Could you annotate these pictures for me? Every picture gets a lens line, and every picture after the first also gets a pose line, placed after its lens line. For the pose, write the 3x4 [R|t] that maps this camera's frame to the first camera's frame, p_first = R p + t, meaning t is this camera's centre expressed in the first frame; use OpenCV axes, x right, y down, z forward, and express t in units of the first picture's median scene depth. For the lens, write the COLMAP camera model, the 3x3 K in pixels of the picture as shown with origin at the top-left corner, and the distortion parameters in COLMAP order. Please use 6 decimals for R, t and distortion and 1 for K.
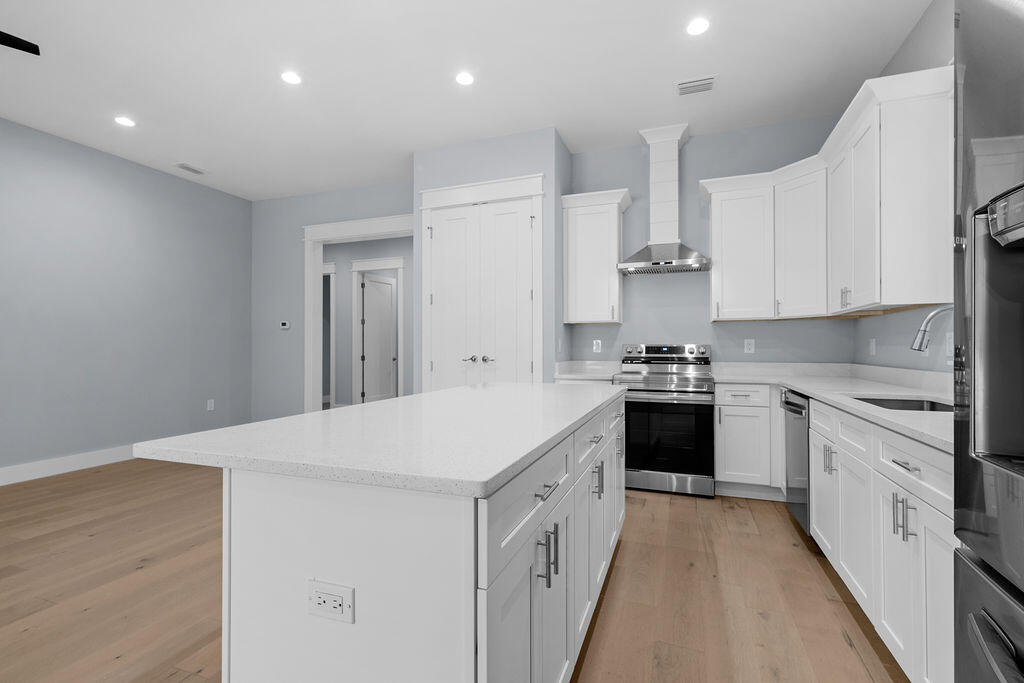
lens RADIAL K [[458.5, 0, 512.0], [0, 458.5, 341.5], [0, 0, 1]] dist [0.000730, 0.000068]
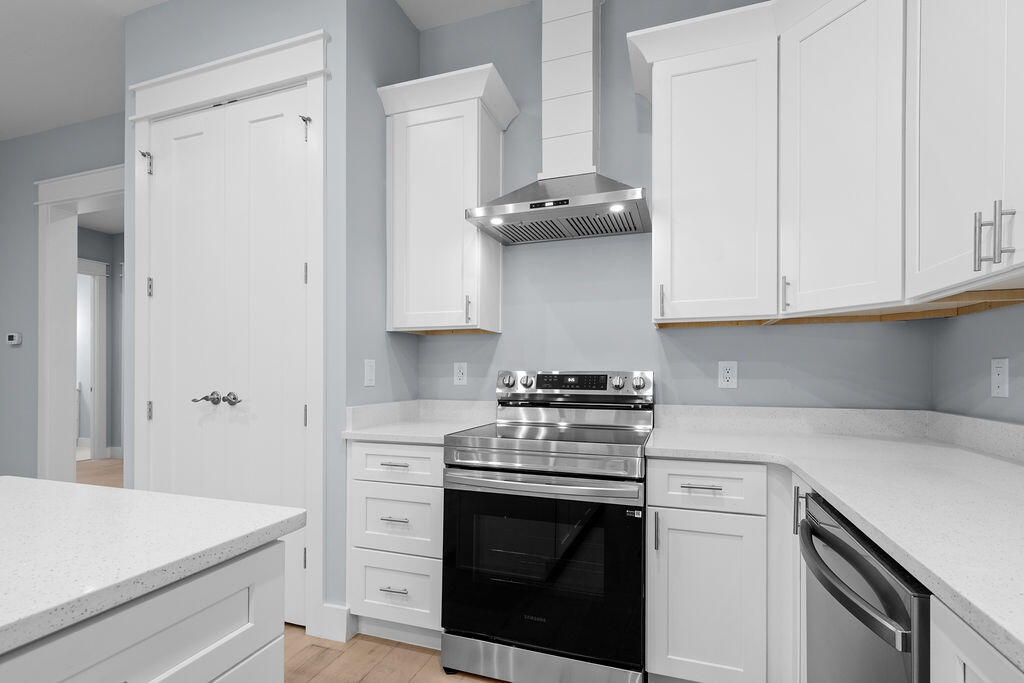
lens RADIAL K [[480.7, 0, 512.1], [0, 480.7, 368.7], [0, 0, 1]] dist [-0.002145, -0.000150]
pose [[0.999678, 0.000045, 0.025356, 0.259450], [-0.000260, 0.999964, 0.008477, -0.000786], [-0.025355, -0.008481, 0.999643, 0.462997]]
